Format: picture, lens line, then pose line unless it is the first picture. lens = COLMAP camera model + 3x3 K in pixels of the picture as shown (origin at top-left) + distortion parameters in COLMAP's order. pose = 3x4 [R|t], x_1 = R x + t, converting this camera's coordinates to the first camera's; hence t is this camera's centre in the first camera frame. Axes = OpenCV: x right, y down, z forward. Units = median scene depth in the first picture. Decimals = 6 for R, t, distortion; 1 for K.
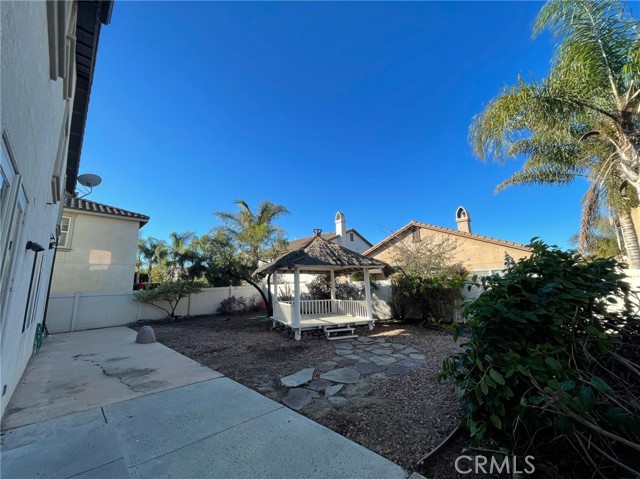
lens RADIAL K [[258.3, 0, 316.7], [0, 258.3, 240.0], [0, 0, 1]] dist [-0.001319, 0.000466]
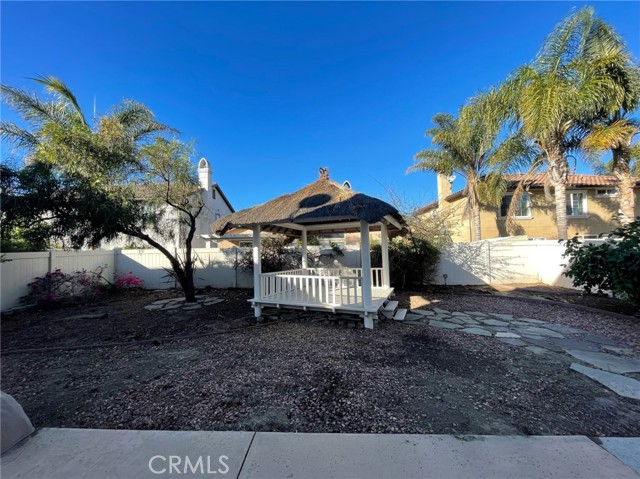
lens RADIAL K [[258.3, 0, 316.7], [0, 258.3, 240.0], [0, 0, 1]] dist [-0.001319, 0.000466]
pose [[0.731235, 0.043137, 0.680760, -0.367676], [-0.120188, 0.990533, 0.066333, 0.082462], [-0.671454, -0.130324, 0.729497, 0.379548]]
